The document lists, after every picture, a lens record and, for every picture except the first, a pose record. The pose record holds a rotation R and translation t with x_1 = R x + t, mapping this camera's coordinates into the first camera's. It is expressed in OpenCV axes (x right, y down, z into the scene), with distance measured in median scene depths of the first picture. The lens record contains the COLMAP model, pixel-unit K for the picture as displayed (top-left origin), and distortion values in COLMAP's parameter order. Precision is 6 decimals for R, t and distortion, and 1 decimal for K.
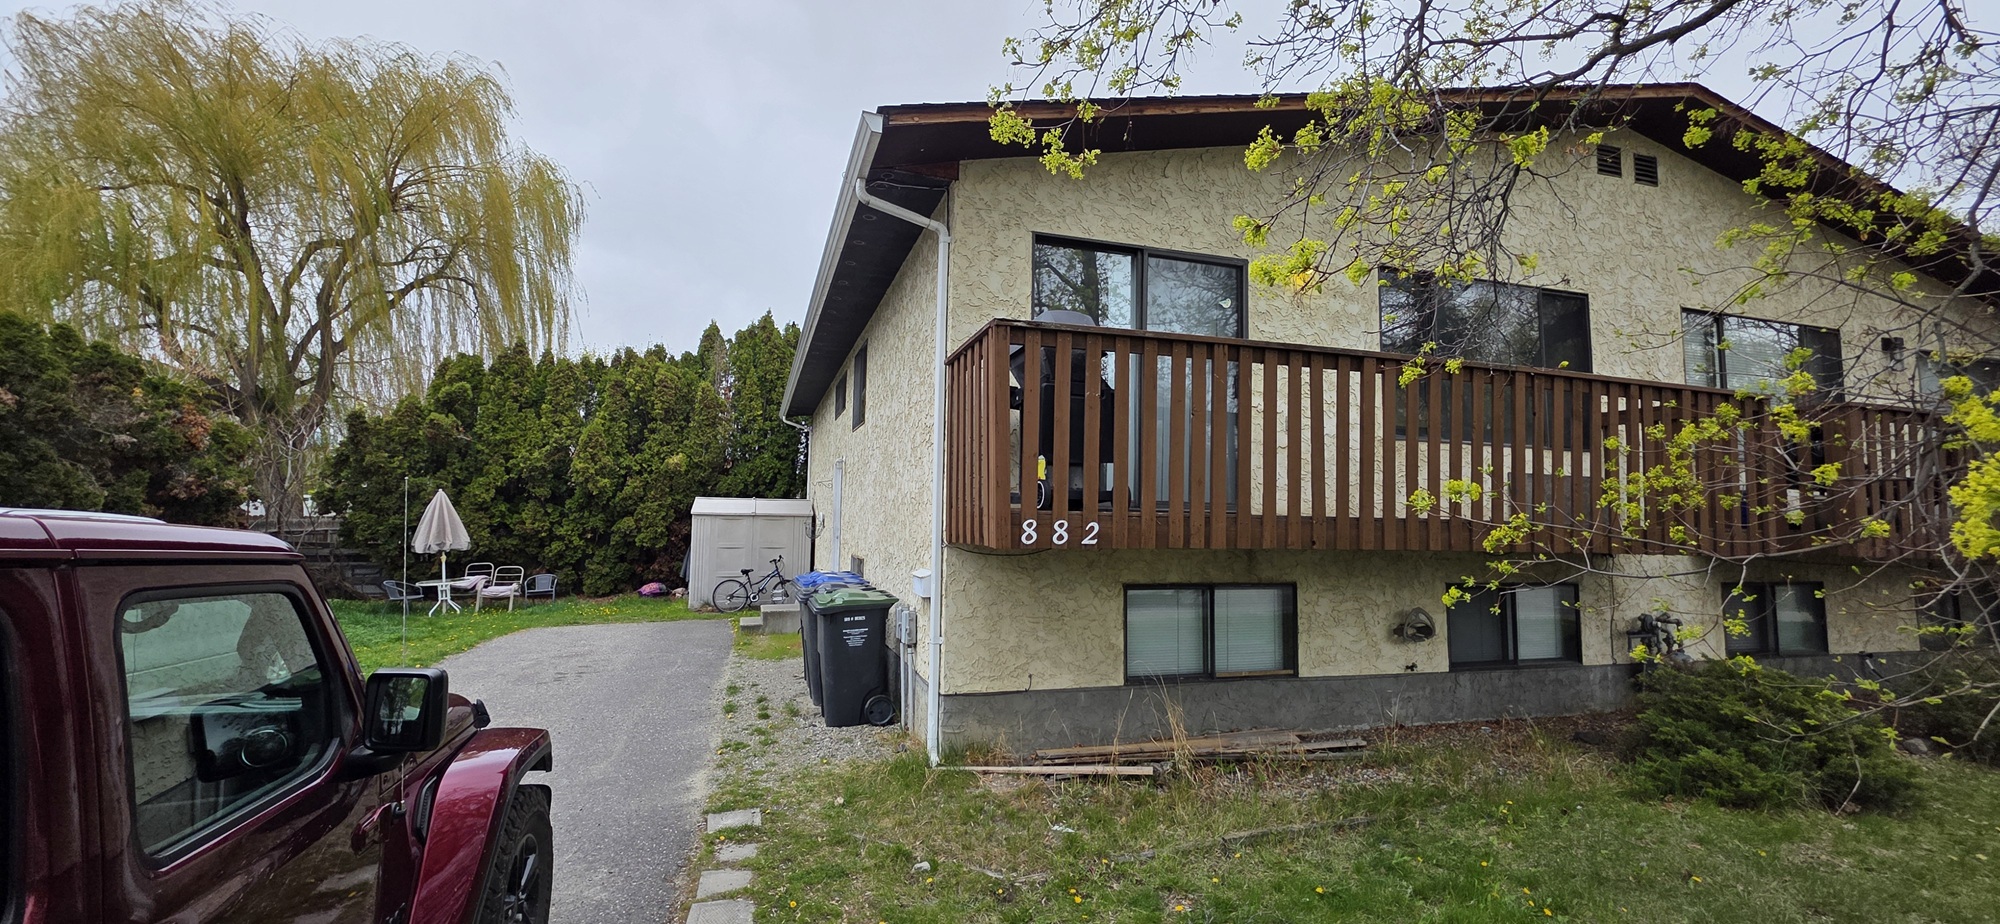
lens RADIAL K [[803.9, 0, 997.1], [0, 803.9, 454.1], [0, 0, 1]] dist [-0.000303, -0.000092]
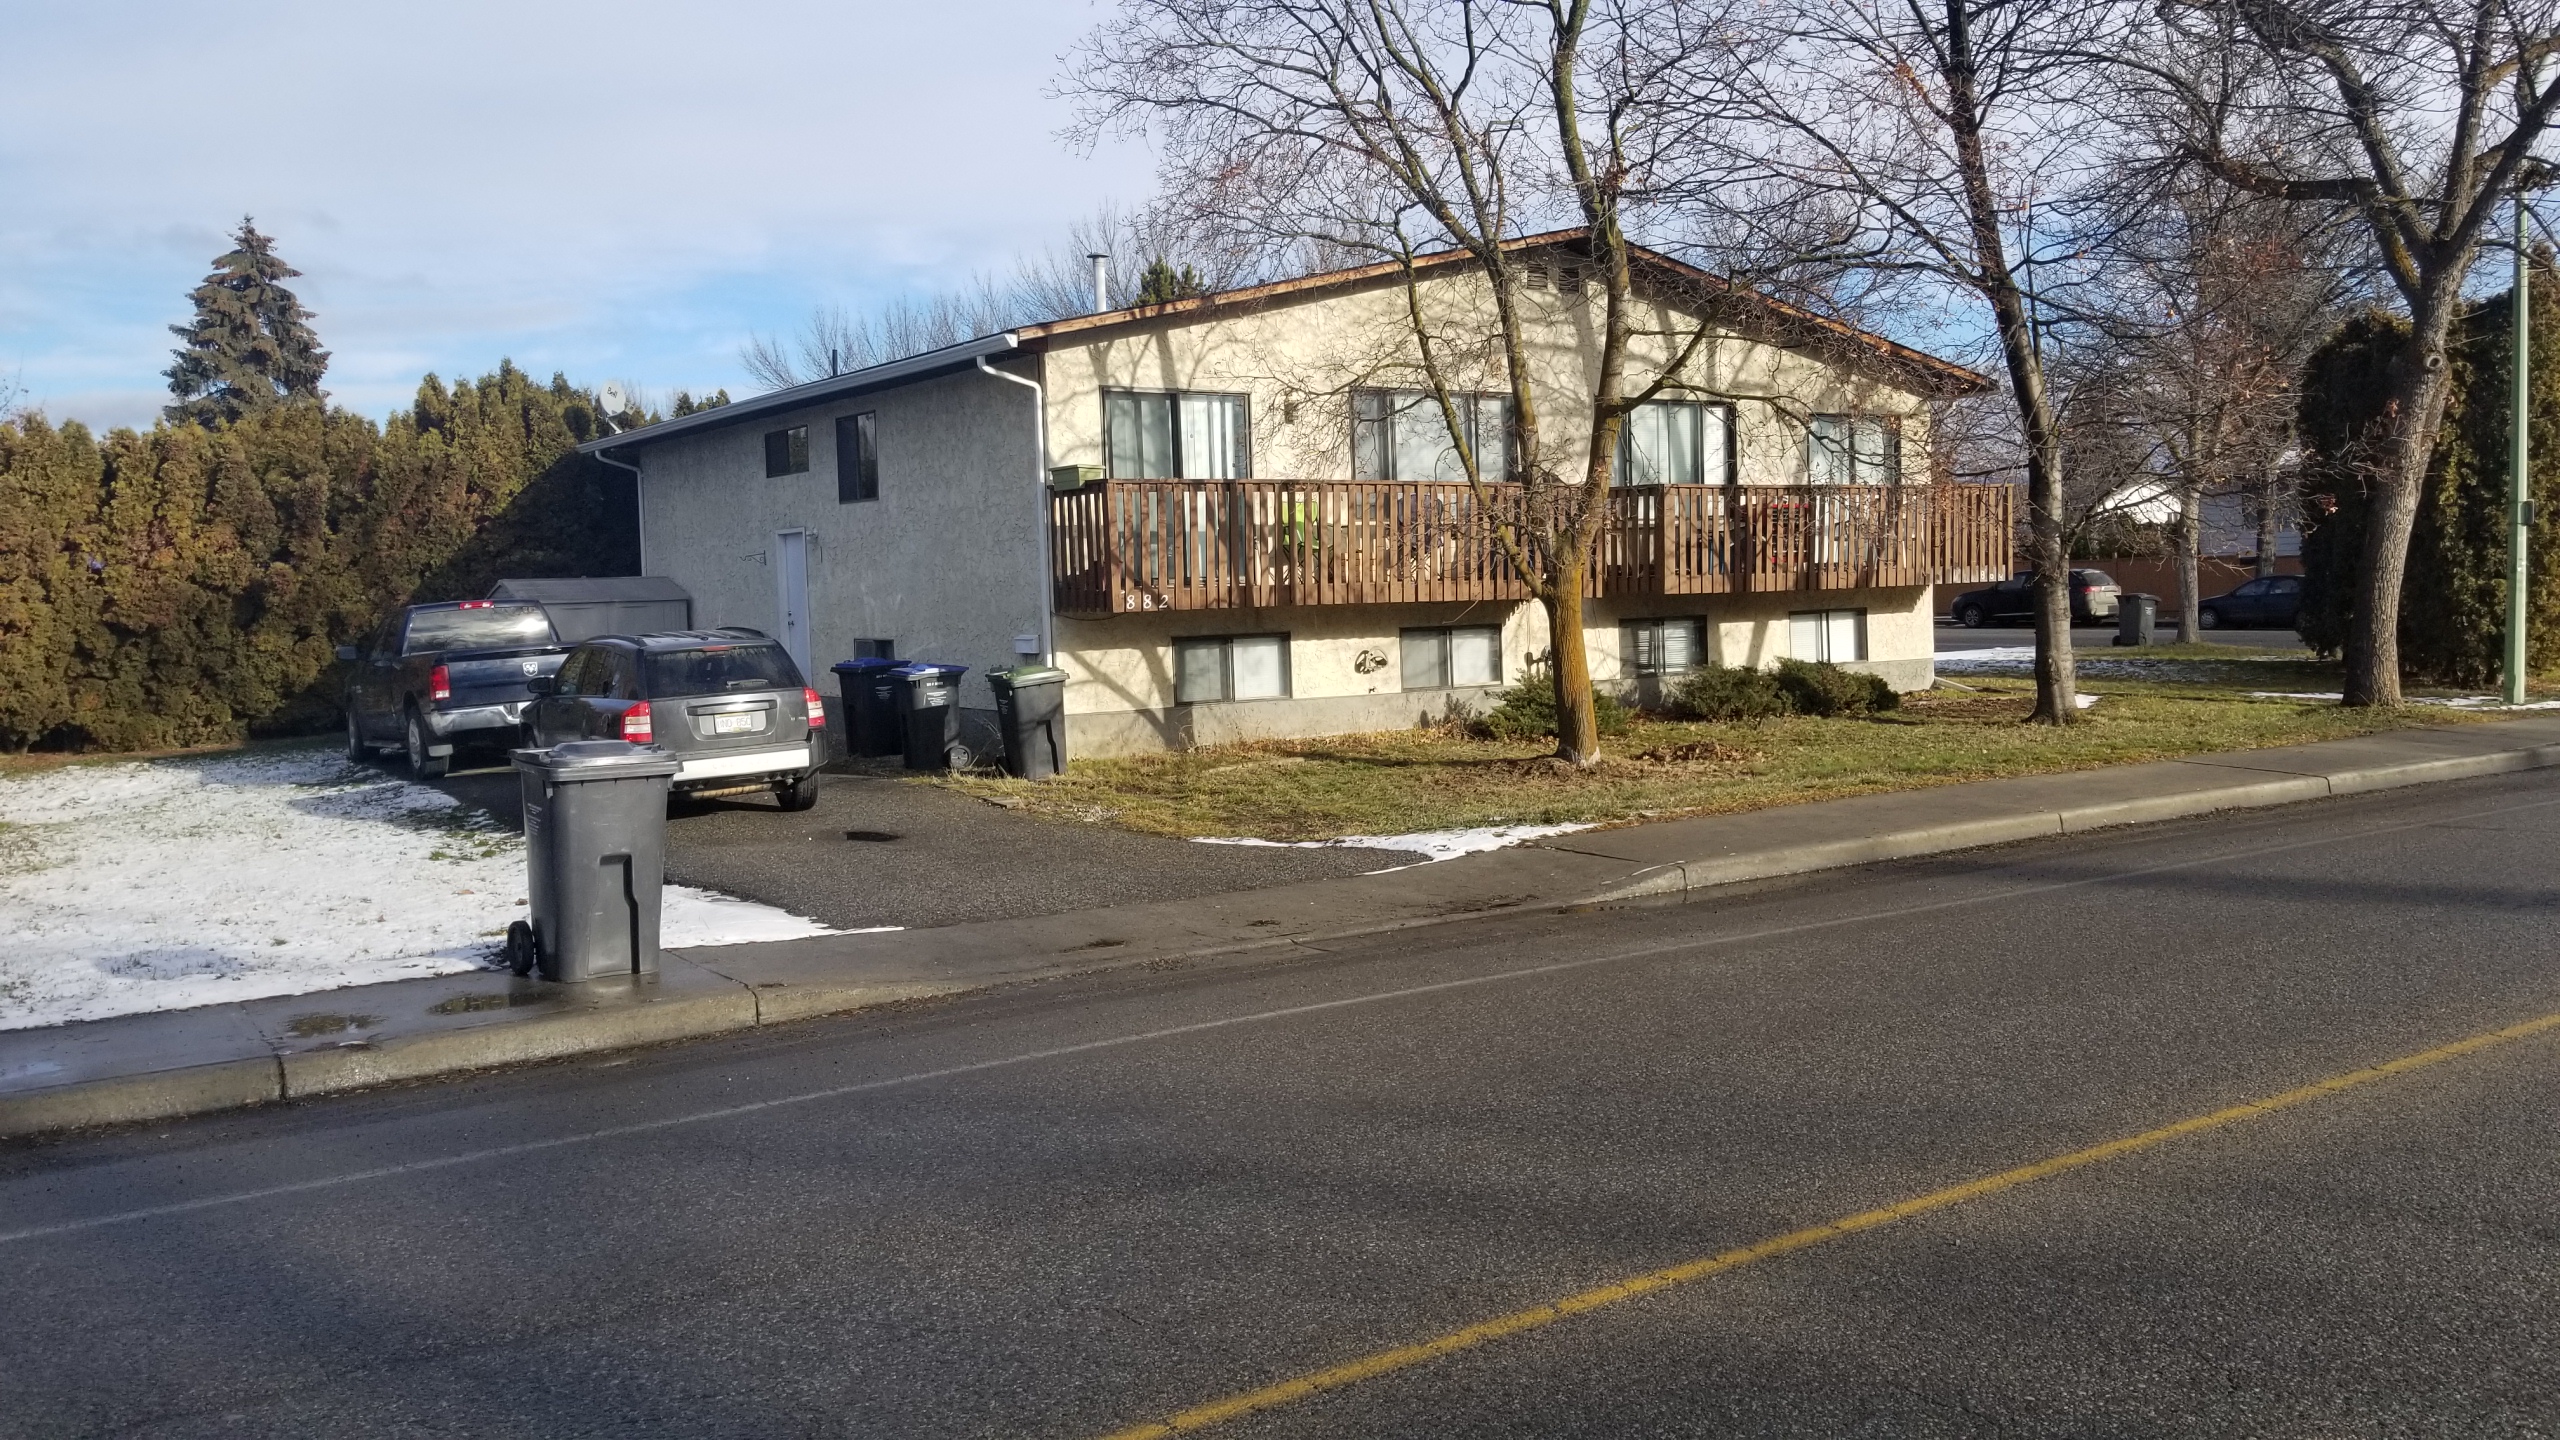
lens RADIAL K [[1990.1, 0, 1280.0], [0, 1990.1, 720.0], [0, 0, 1]] dist [-0.000191, -0.000060]
pose [[0.964741, -0.053314, 0.257745, -0.534923], [0.015264, 0.988955, 0.147427, -0.196395], [-0.262758, -0.138295, 0.954899, -2.275506]]
